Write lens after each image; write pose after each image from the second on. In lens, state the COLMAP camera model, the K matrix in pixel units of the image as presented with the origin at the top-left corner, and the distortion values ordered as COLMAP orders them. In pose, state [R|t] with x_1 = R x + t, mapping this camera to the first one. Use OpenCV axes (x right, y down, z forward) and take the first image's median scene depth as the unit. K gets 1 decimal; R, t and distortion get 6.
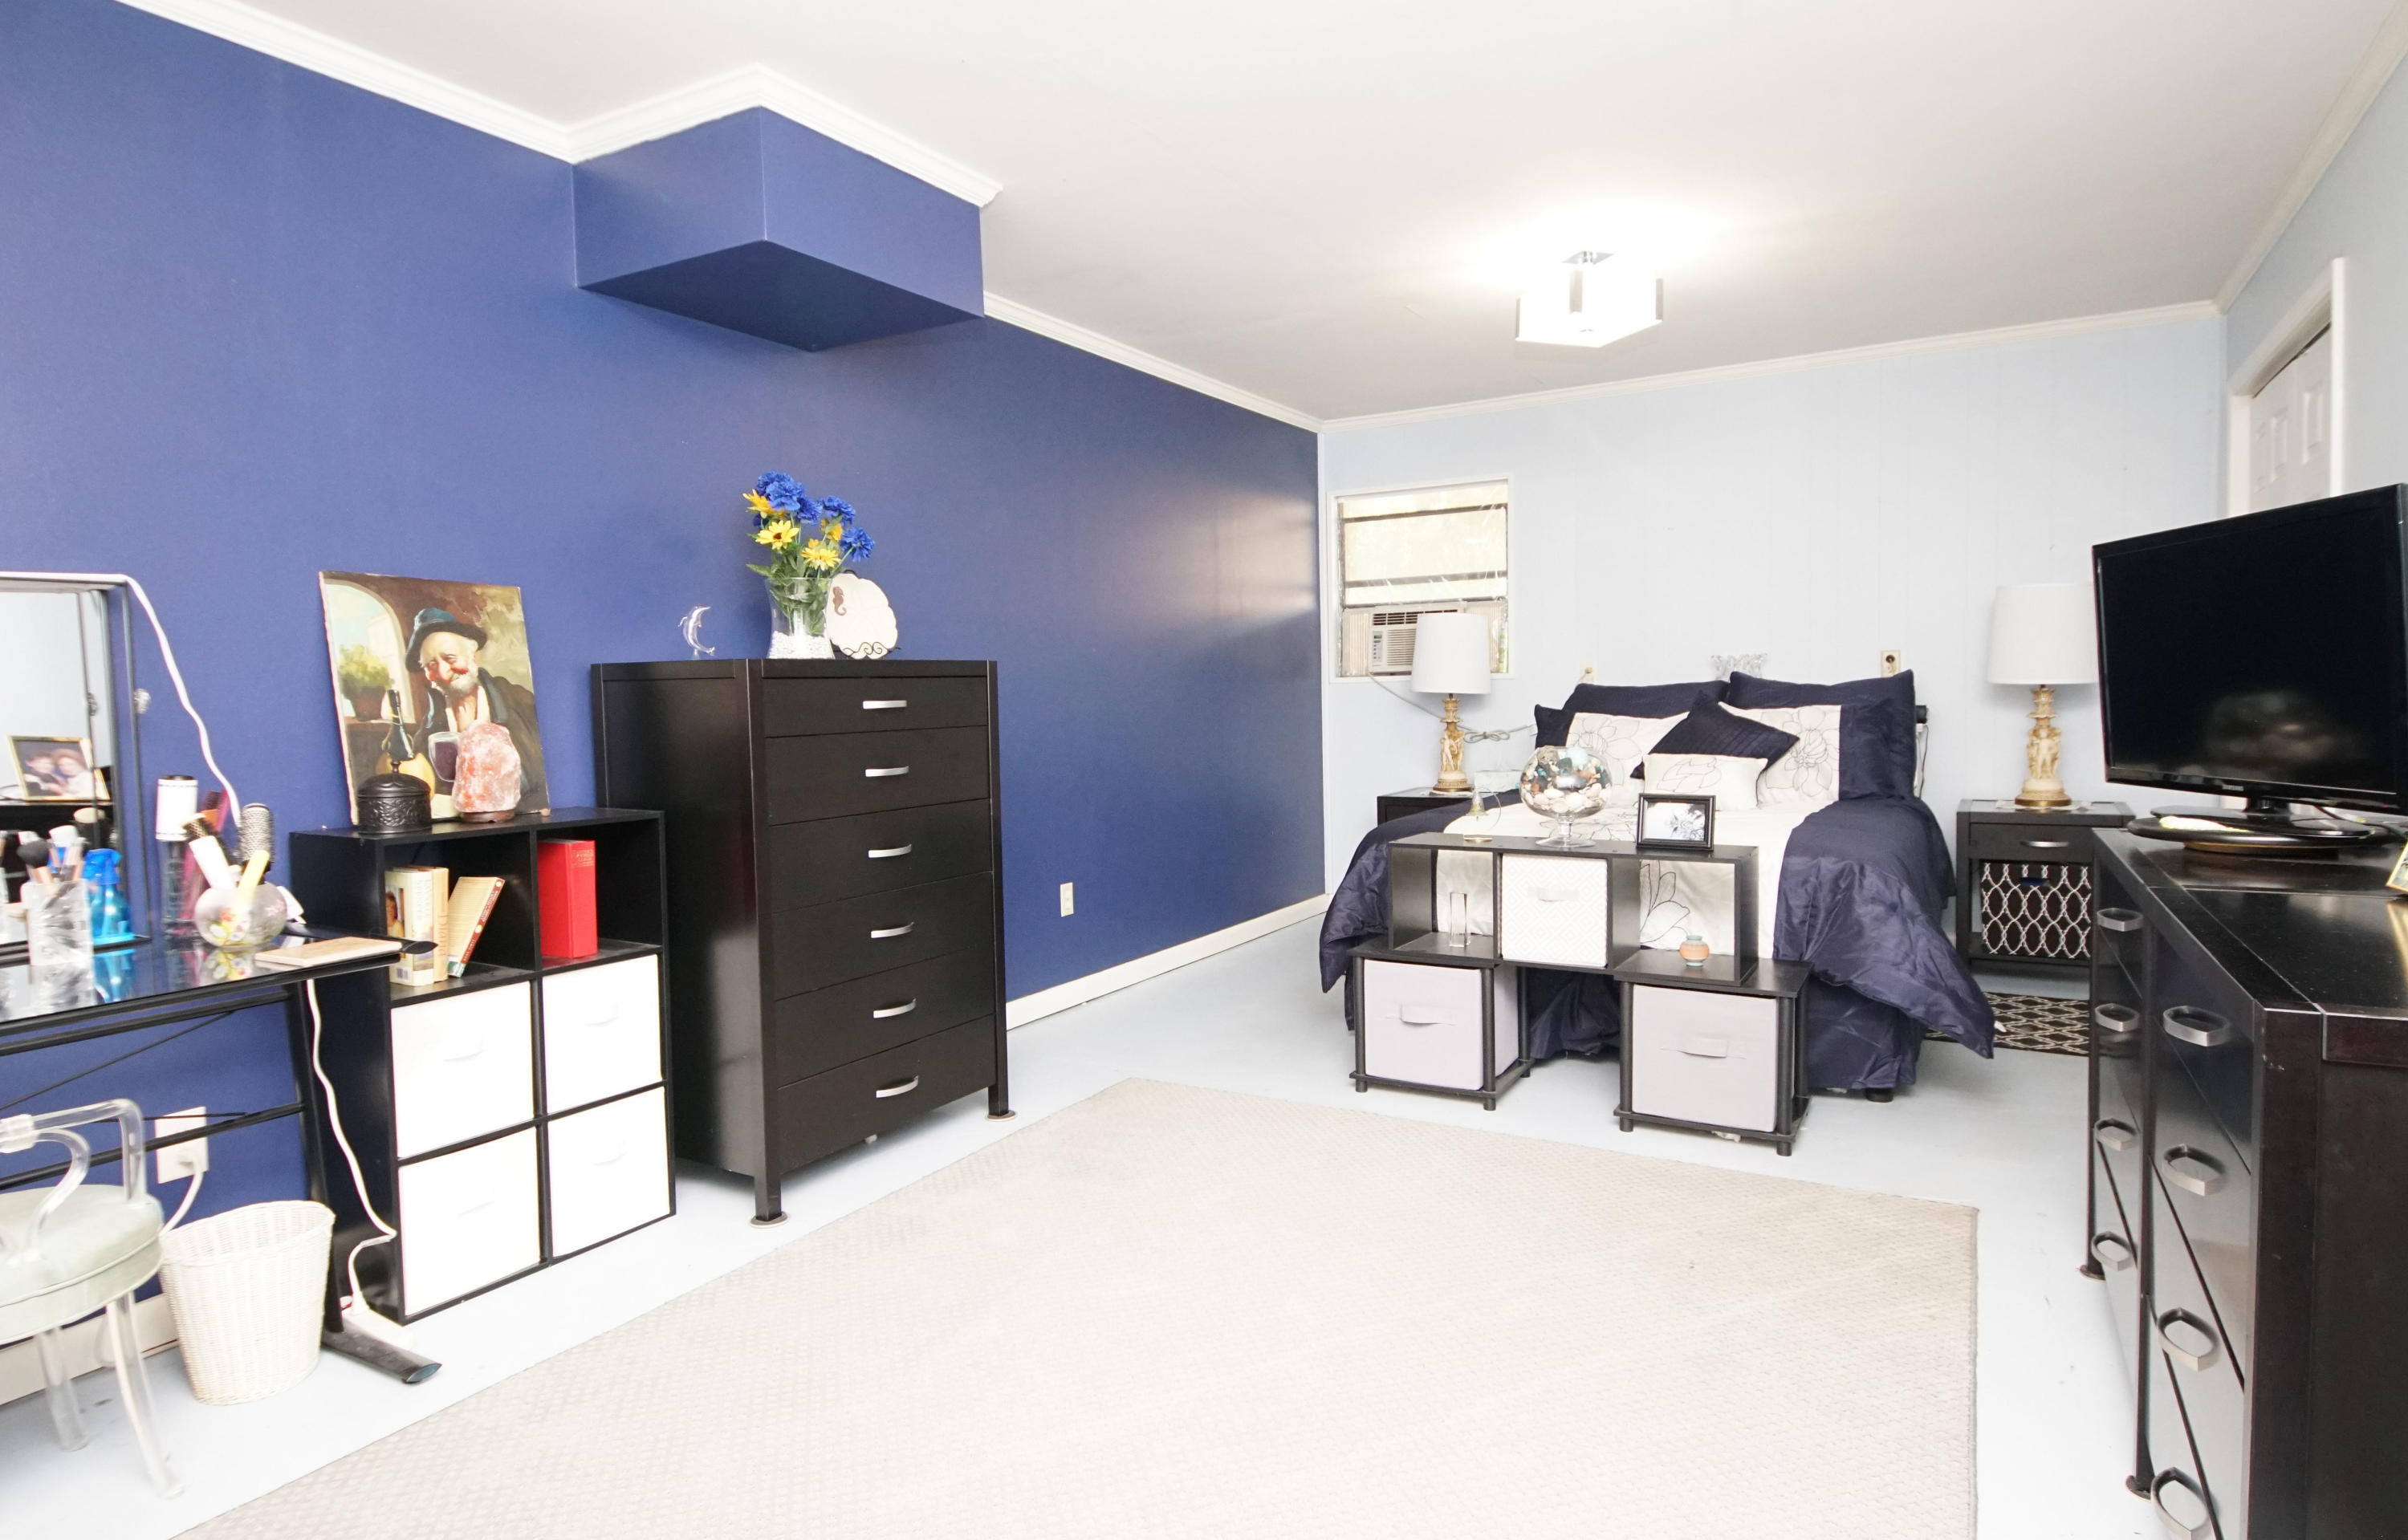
lens RADIAL K [[1408.8, 0, 1207.6], [0, 1408.8, 714.4], [0, 0, 1]] dist [0.068712, 0.000086]
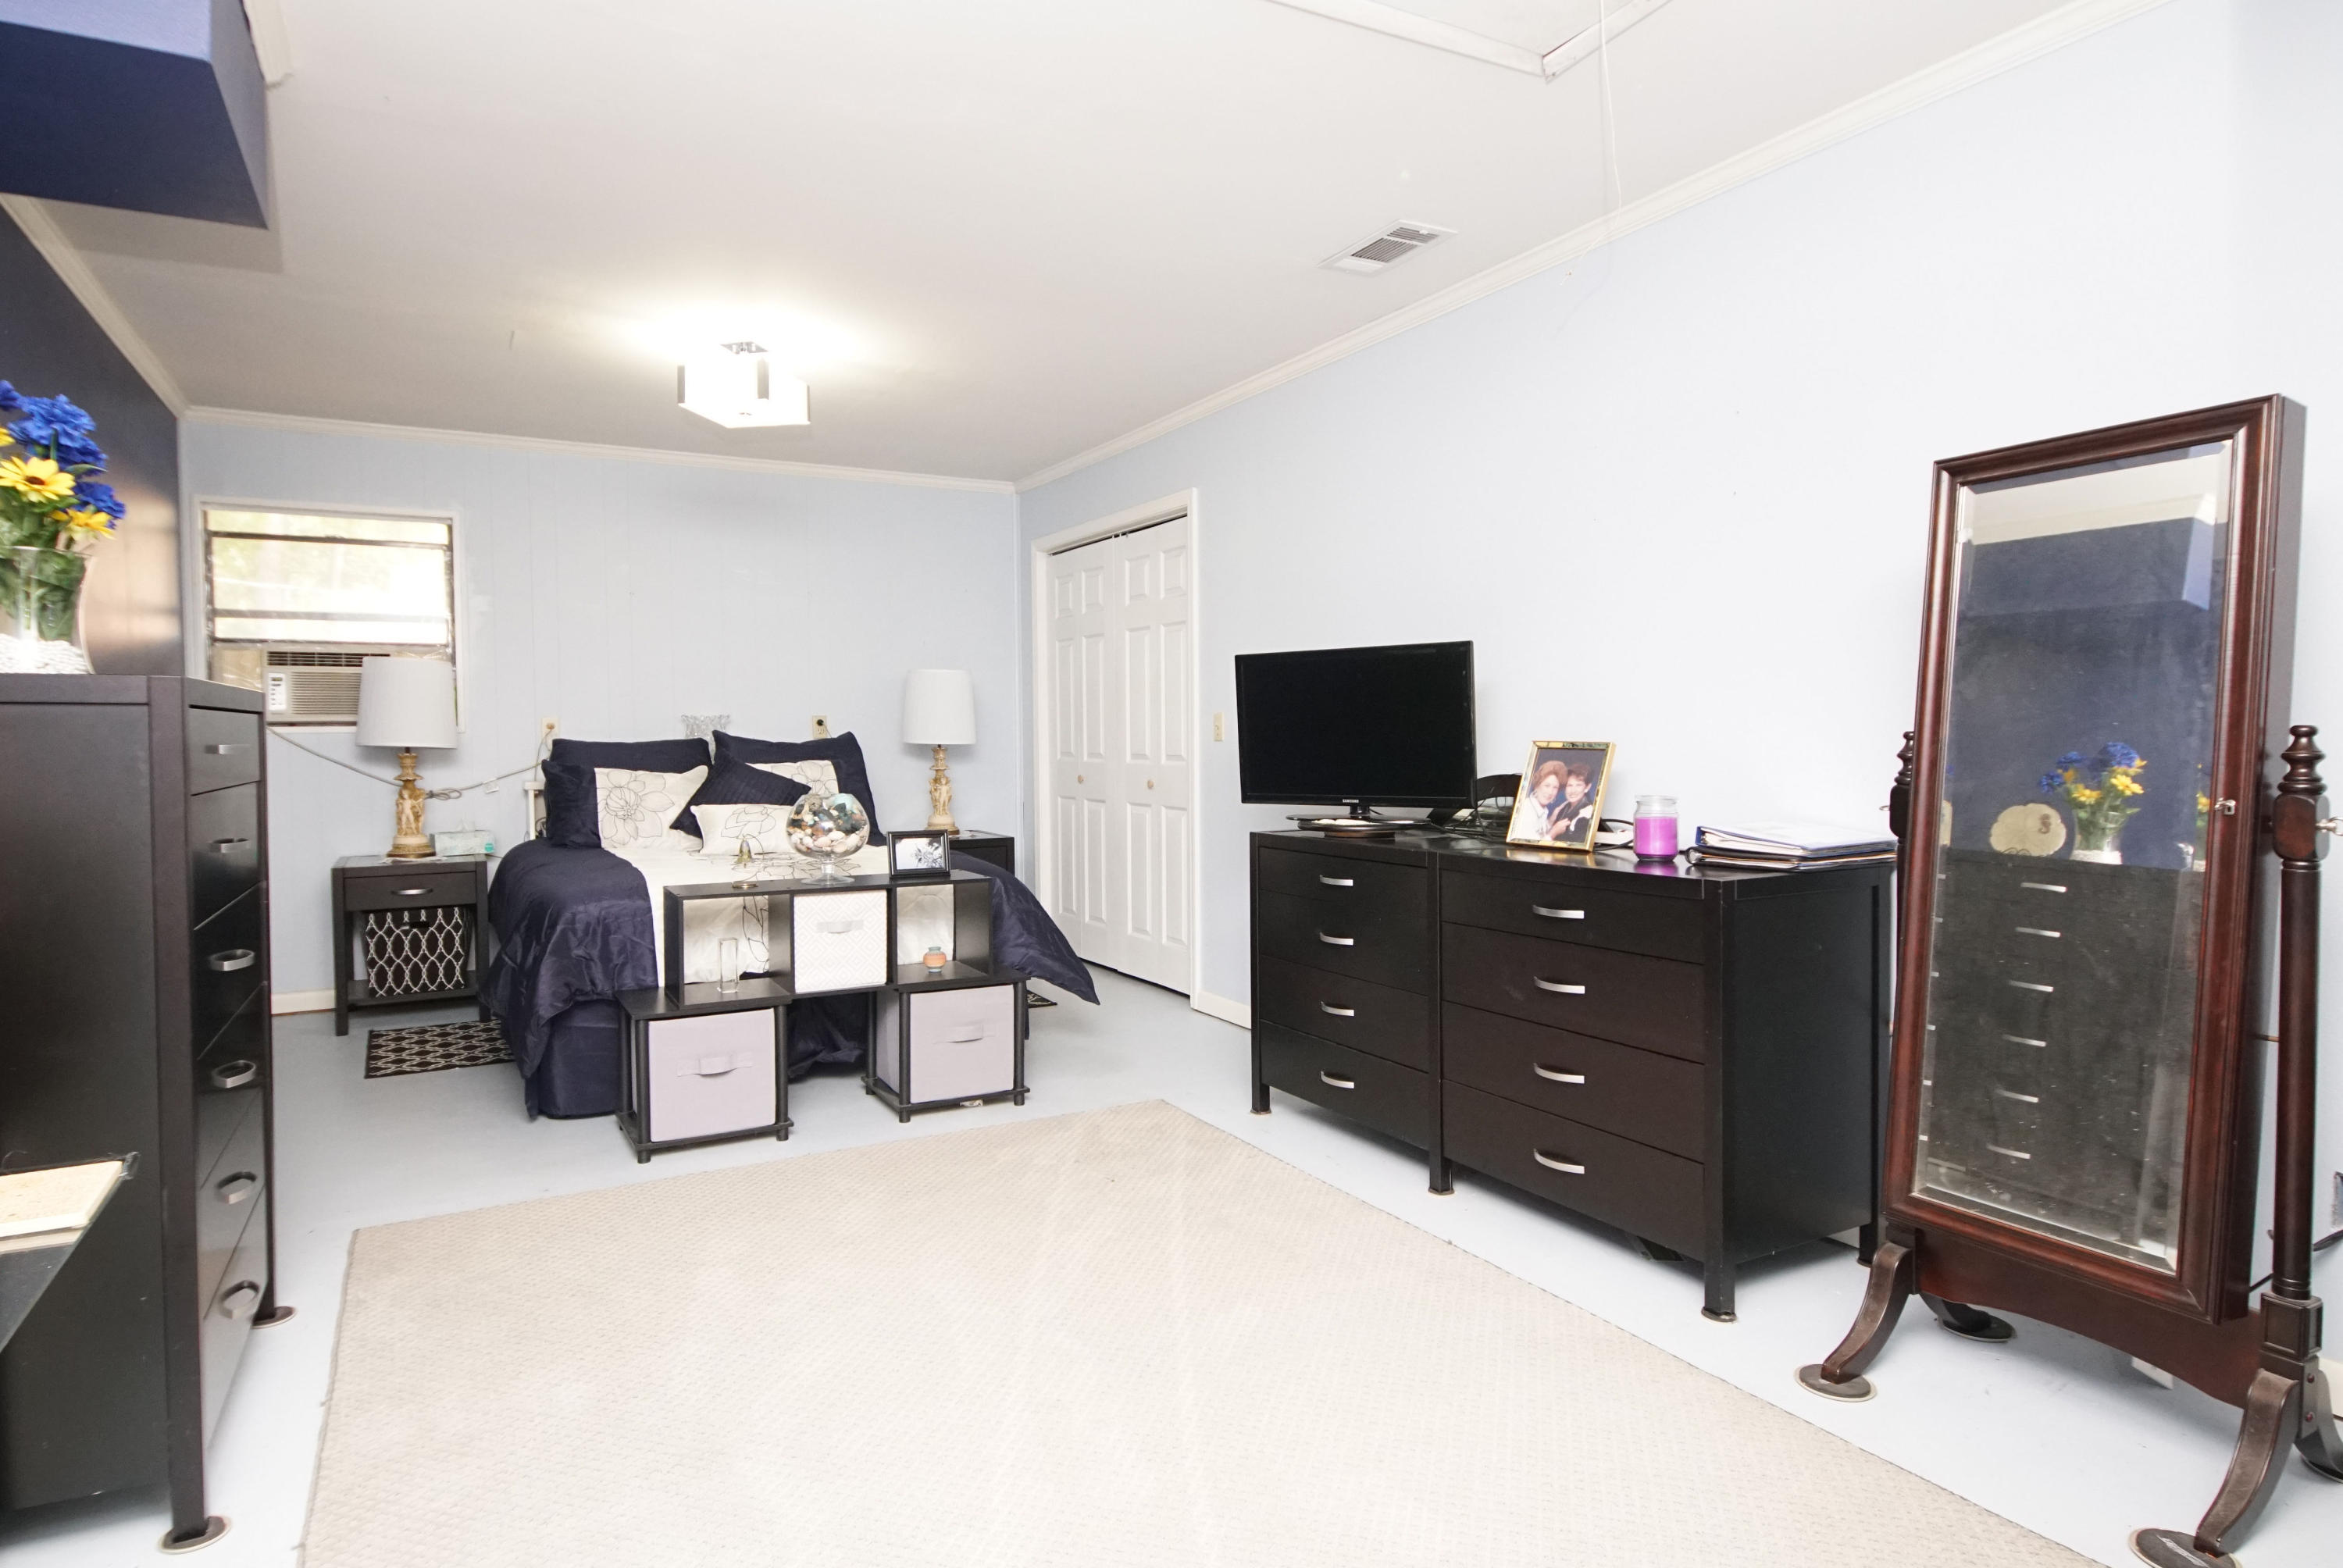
lens RADIAL K [[1255.0, 0, 1150.6], [0, 1255.0, 782.0], [0, 0, 1]] dist [0.036412, -0.031987]
pose [[0.497528, -0.014177, 0.867332, -0.332438], [0.010980, 0.999889, 0.010045, 0.004848], [-0.867379, 0.004525, 0.497628, 0.209654]]
